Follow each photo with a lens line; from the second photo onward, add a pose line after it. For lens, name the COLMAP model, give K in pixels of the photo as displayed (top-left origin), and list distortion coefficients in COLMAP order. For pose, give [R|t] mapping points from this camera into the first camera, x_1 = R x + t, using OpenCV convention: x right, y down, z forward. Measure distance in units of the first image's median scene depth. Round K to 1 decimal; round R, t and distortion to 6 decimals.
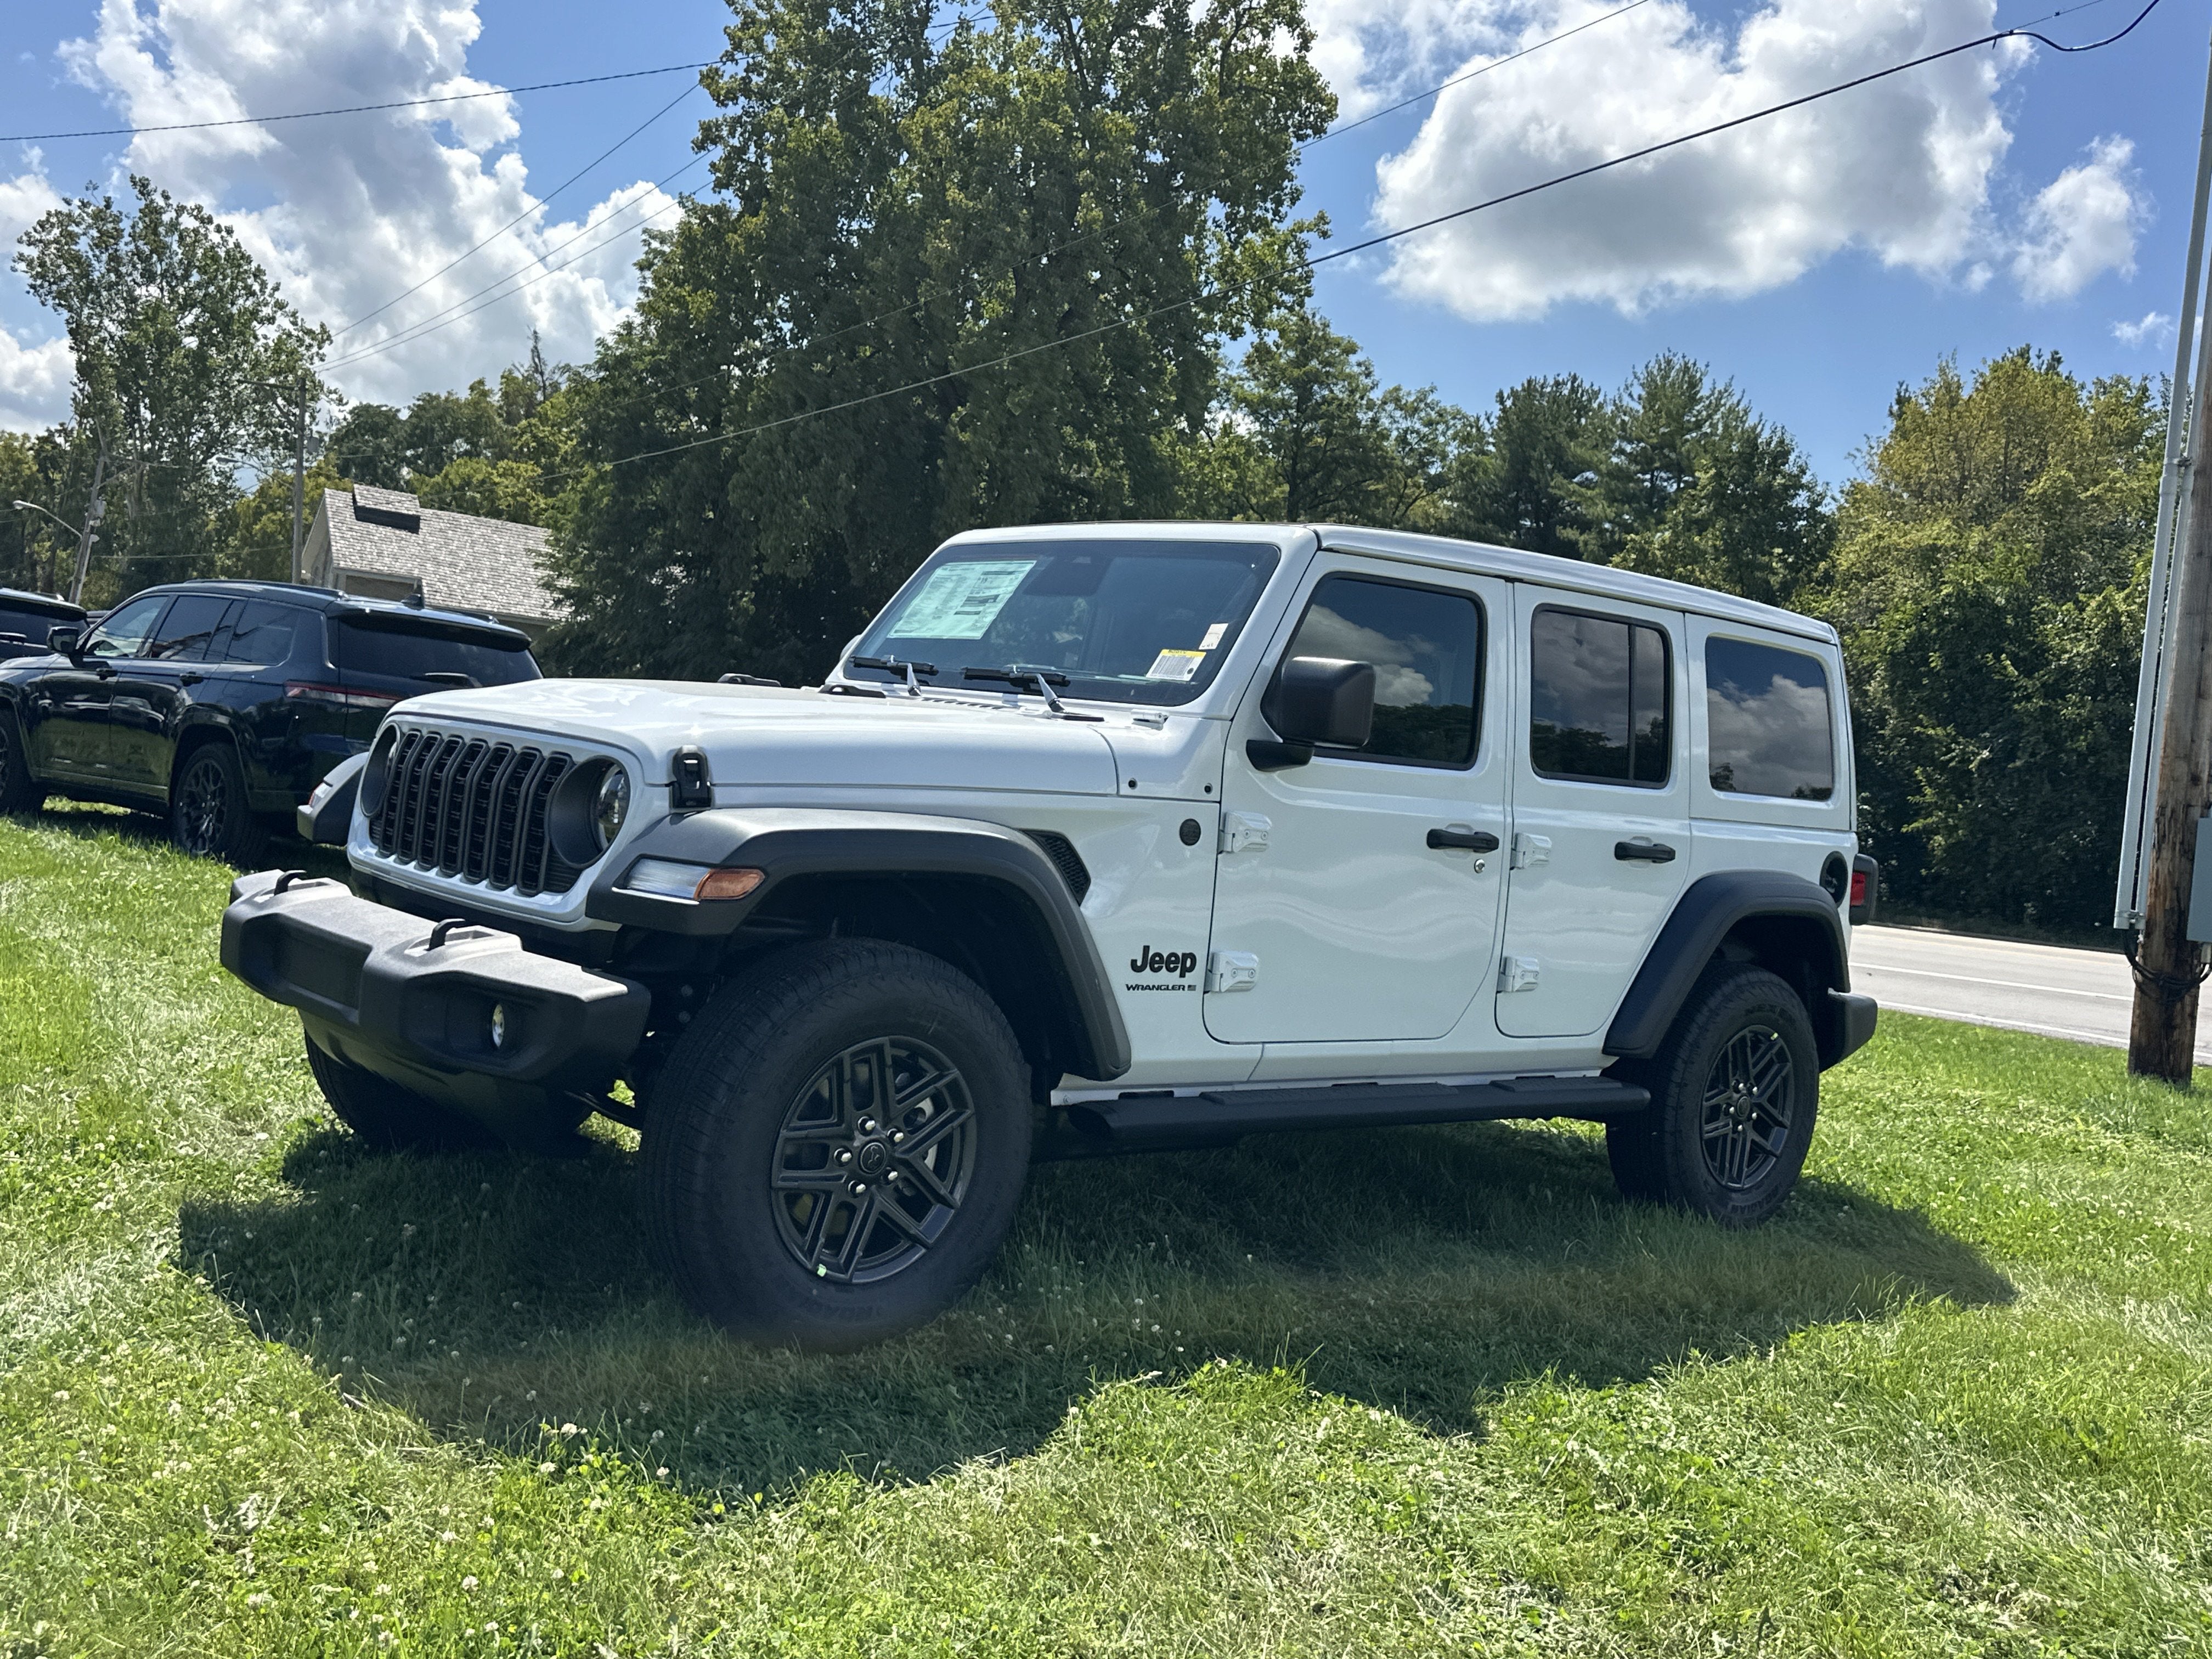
lens RADIAL K [[2052.7, 0, 1100.3], [0, 2052.7, 838.4], [0, 0, 1]] dist [0.155321, -0.285911]
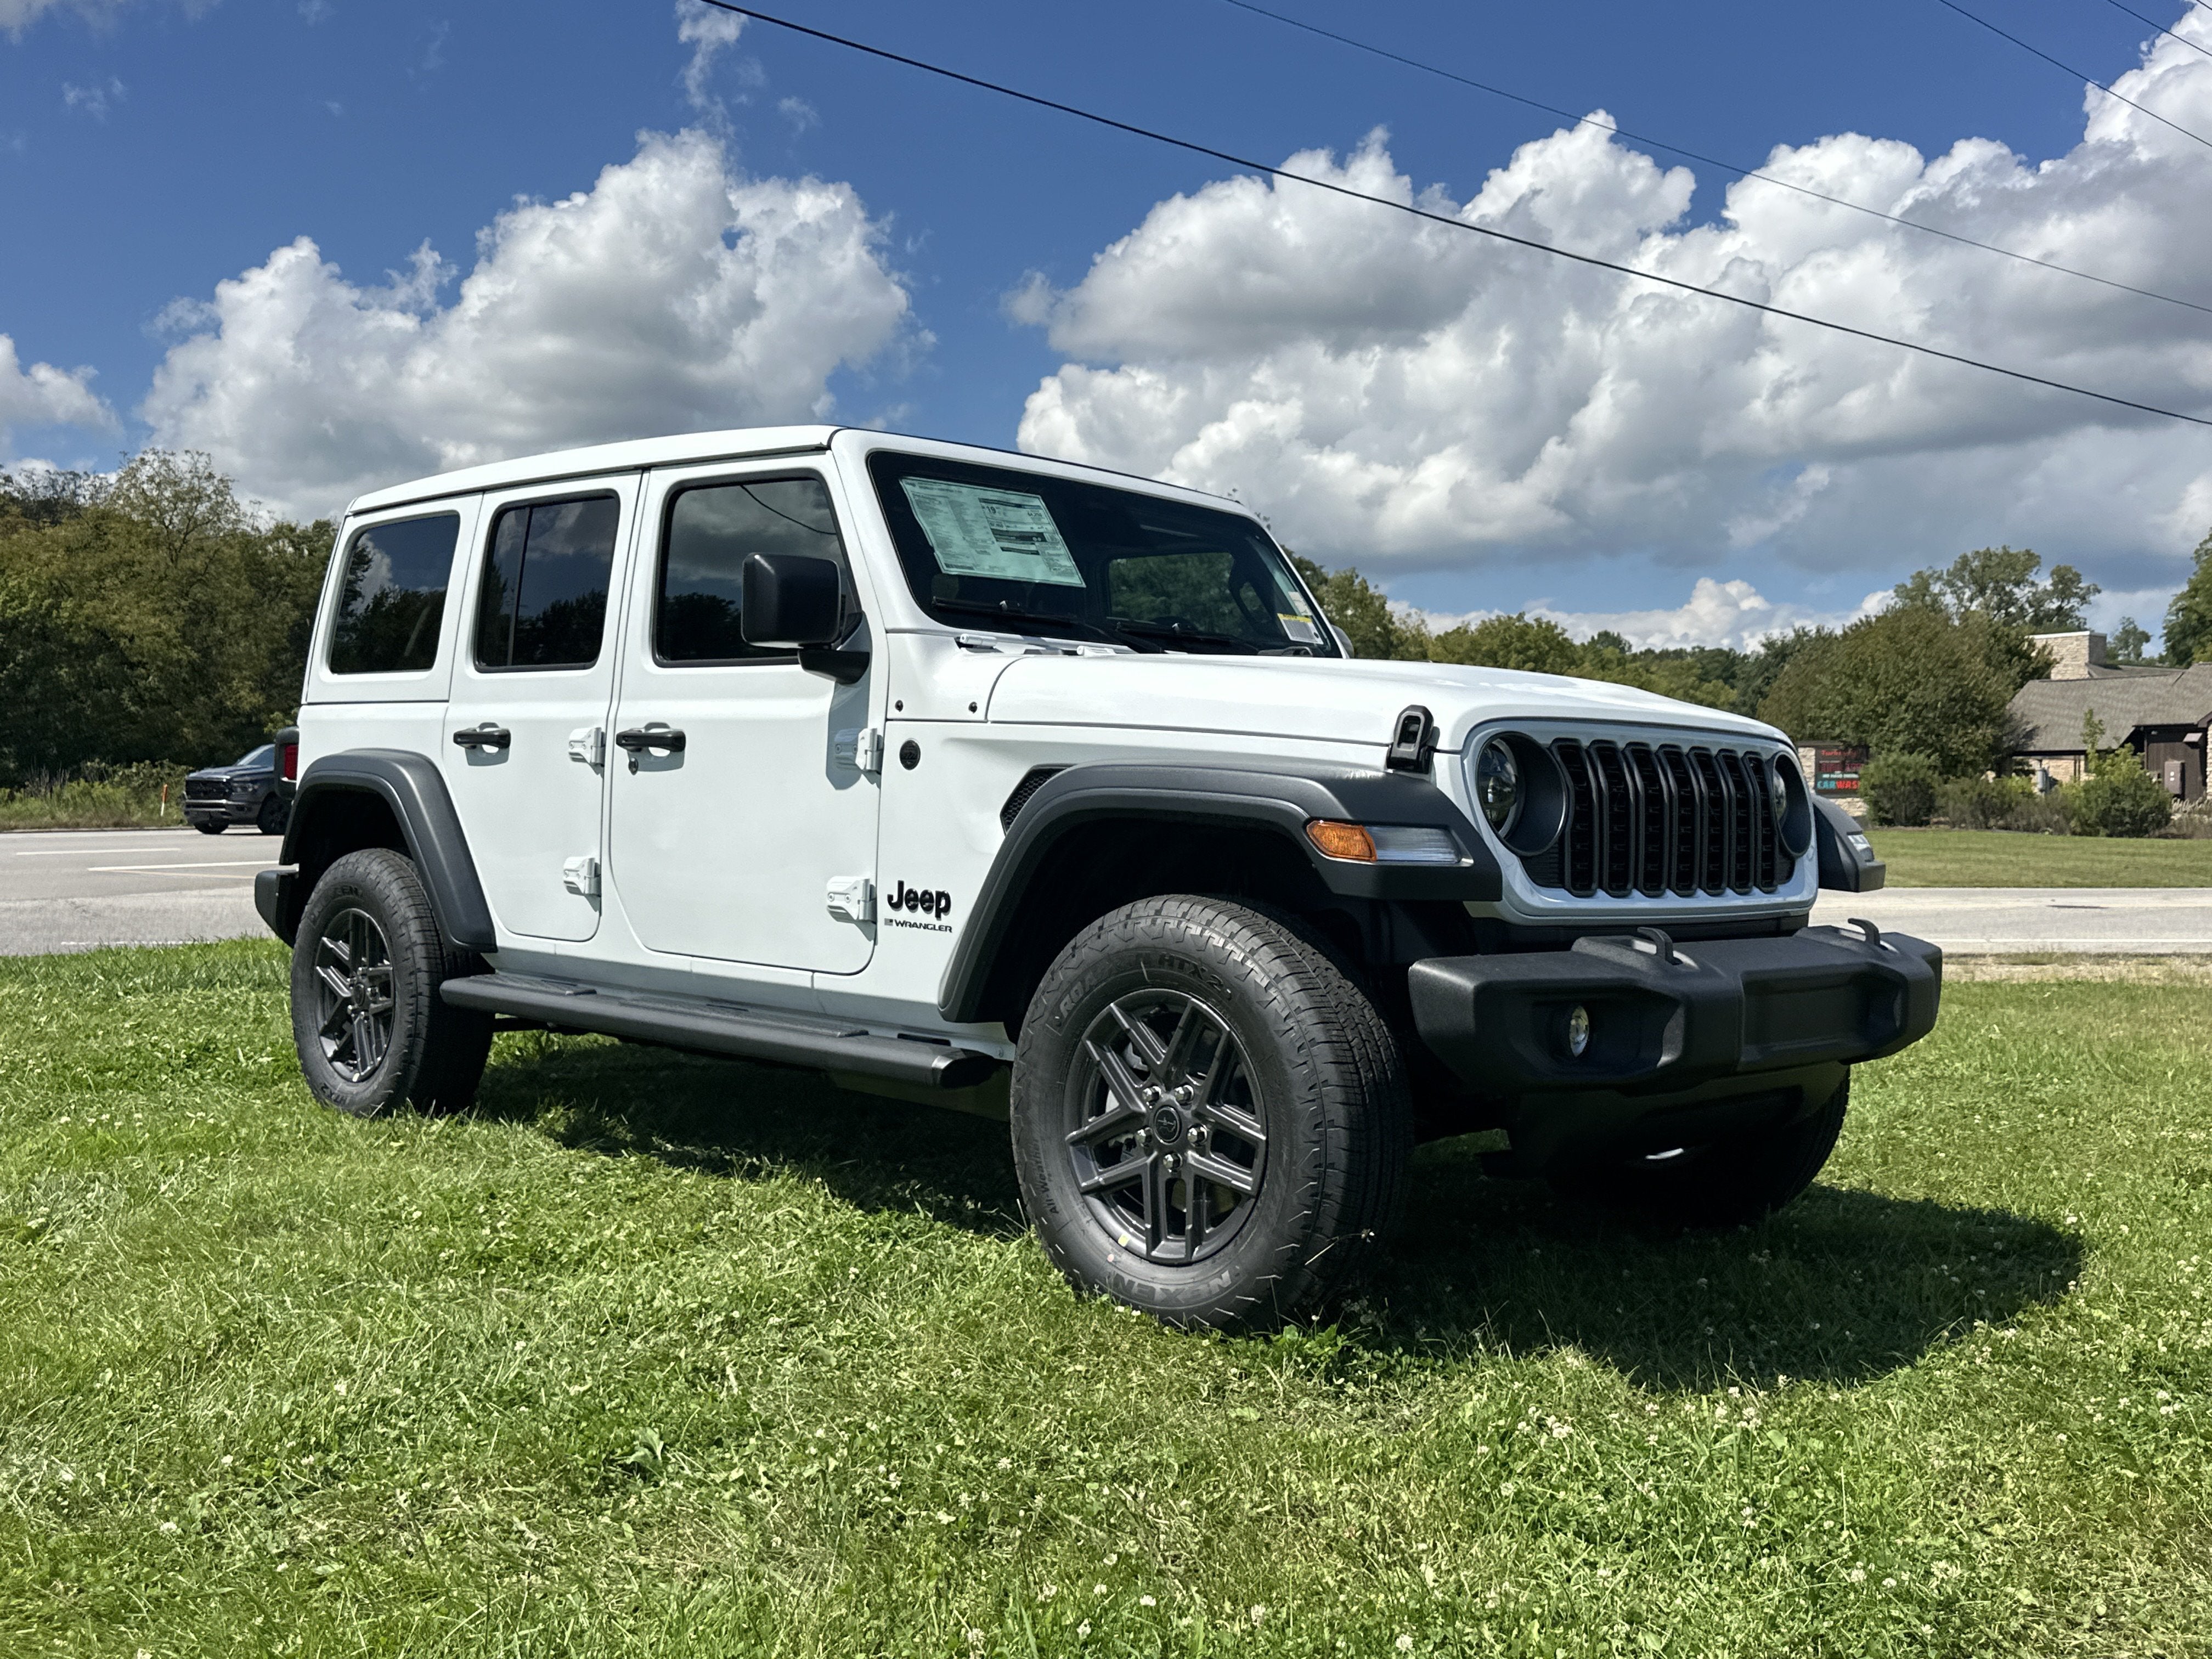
lens RADIAL K [[2058.0, 0, 1089.7], [0, 2058.0, 836.8], [0, 0, 1]] dist [0.188087, -0.401578]
pose [[-0.071982, -0.123177, 0.989771, -0.077216], [0.013563, 0.992132, 0.124457, -0.008071], [-0.997314, 0.022383, -0.069745, 0.085051]]
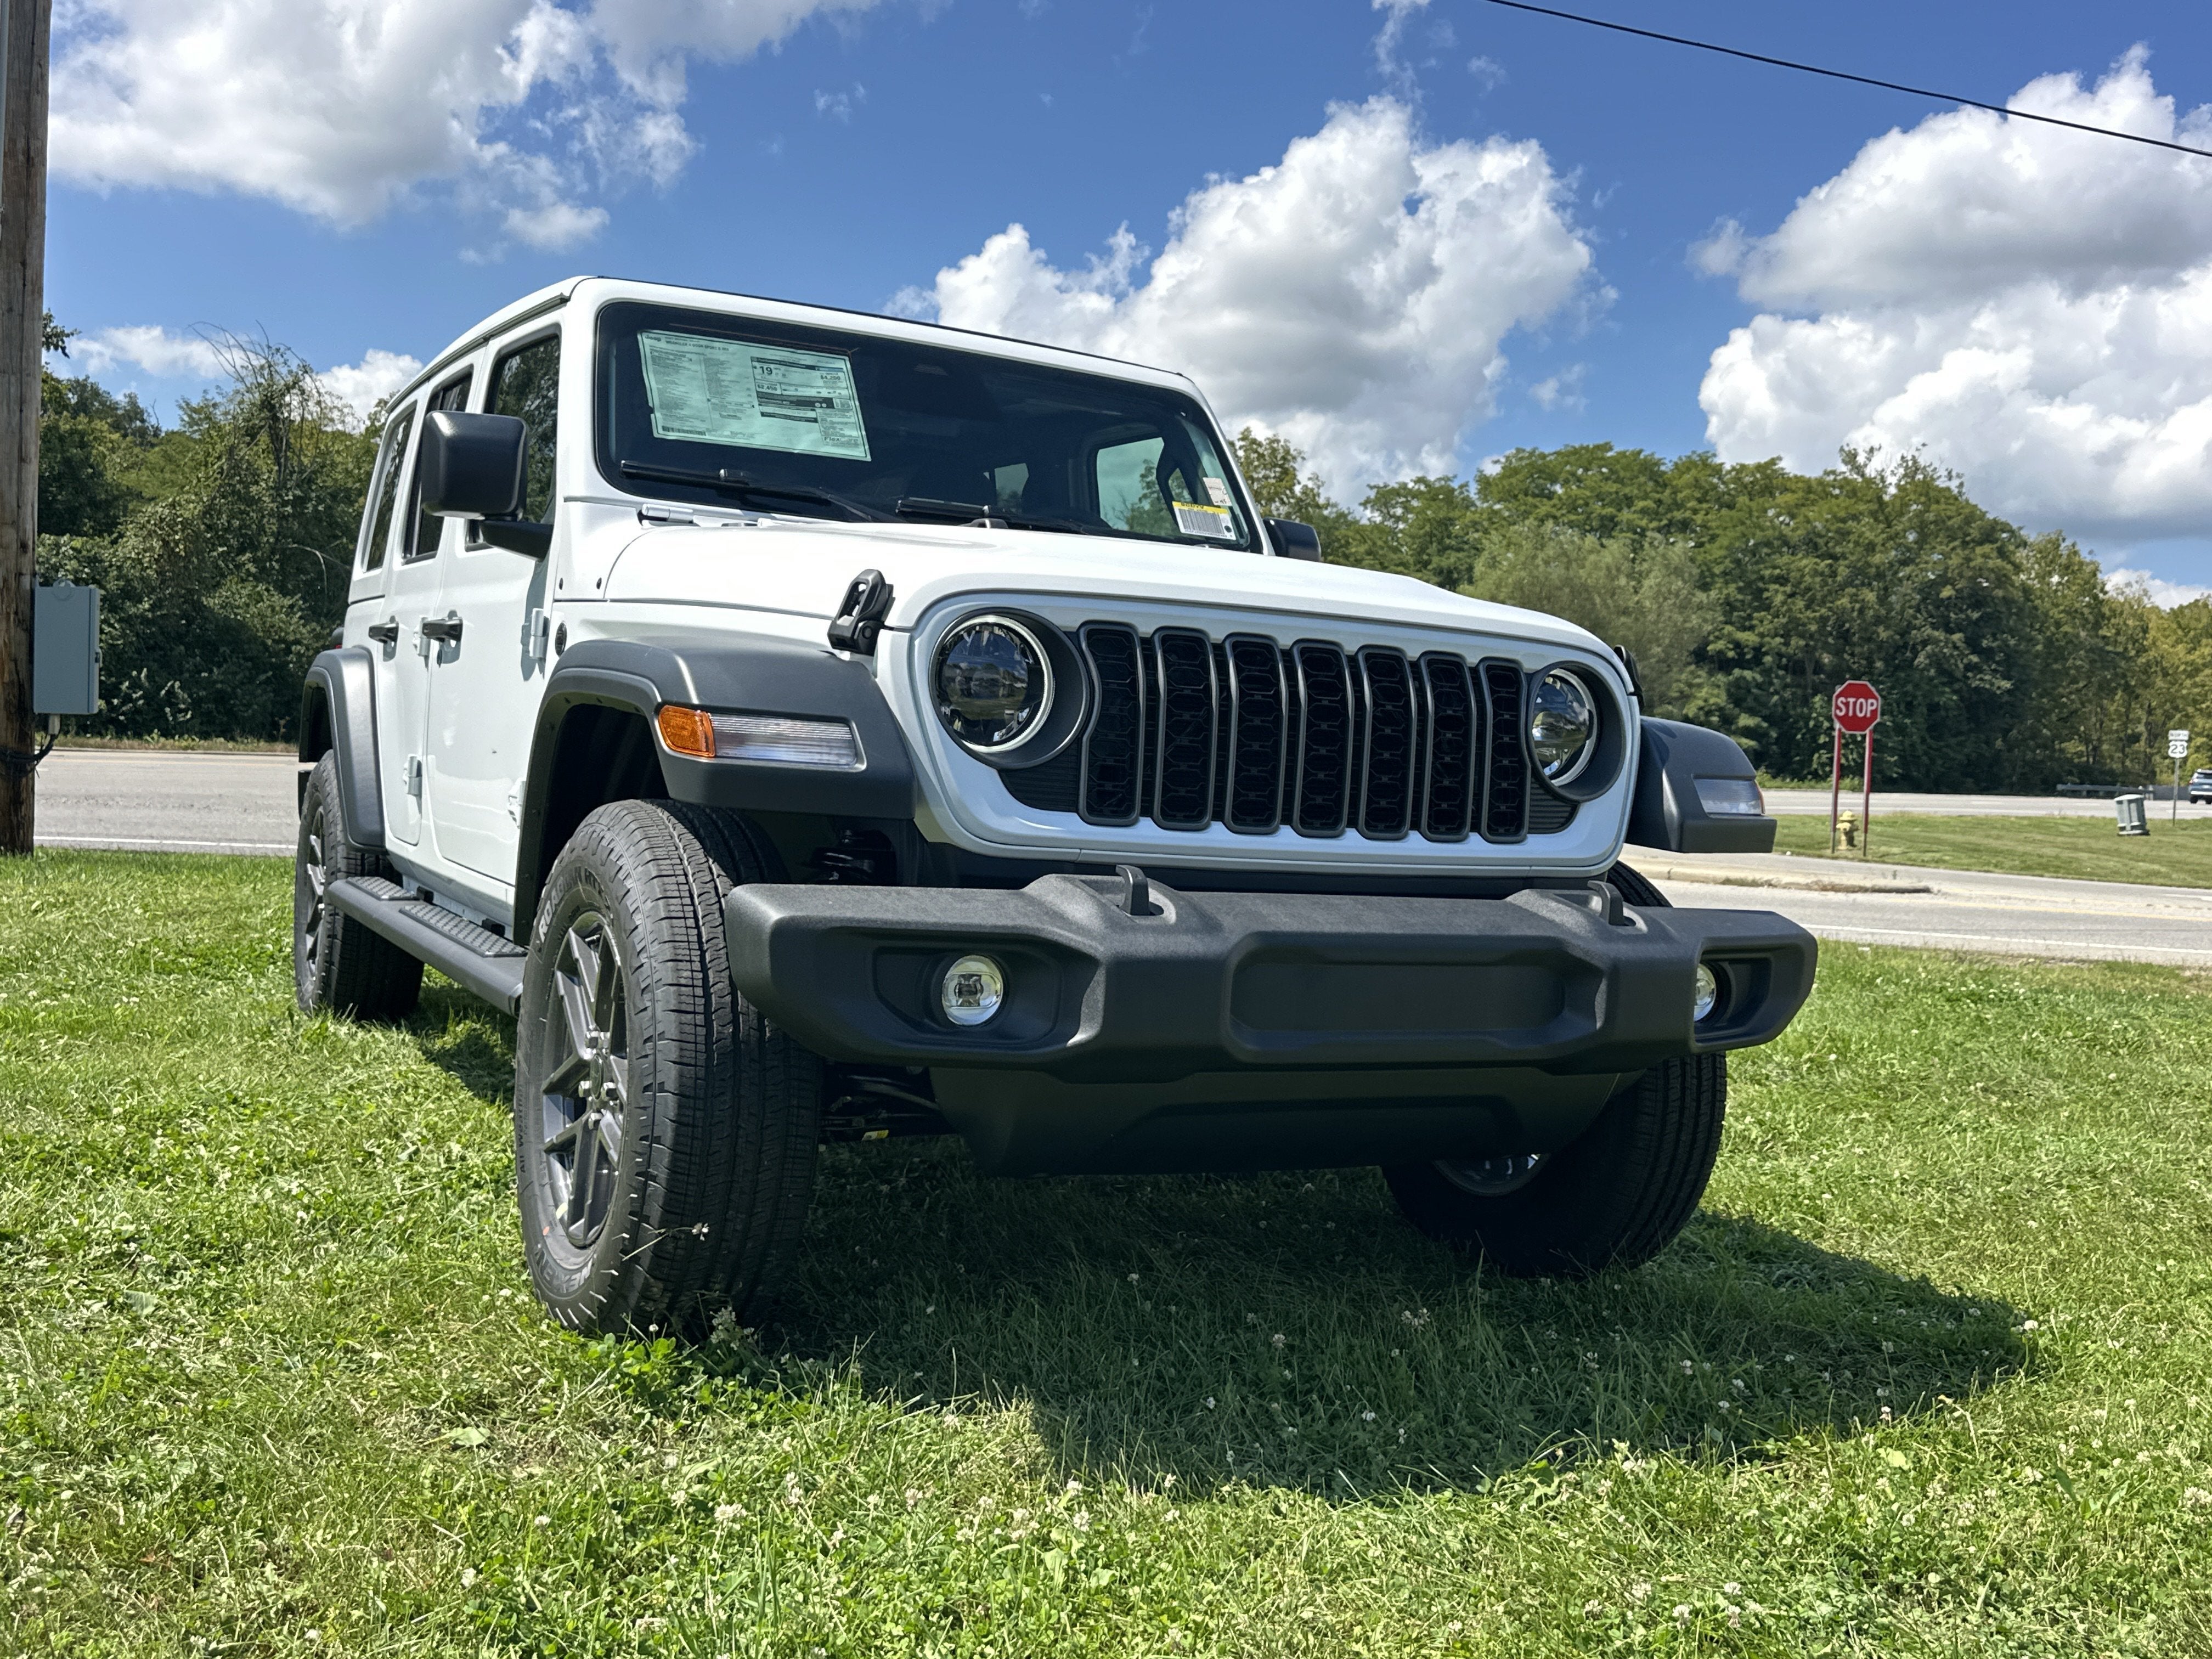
lens RADIAL K [[2052.7, 0, 1100.3], [0, 2052.7, 838.4], [0, 0, 1]] dist [0.155321, -0.285911]
pose [[0.243653, -0.134526, 0.960487, -0.064277], [0.006976, 0.990551, 0.136967, -0.004952], [-0.969837, -0.026673, 0.242289, 0.057871]]
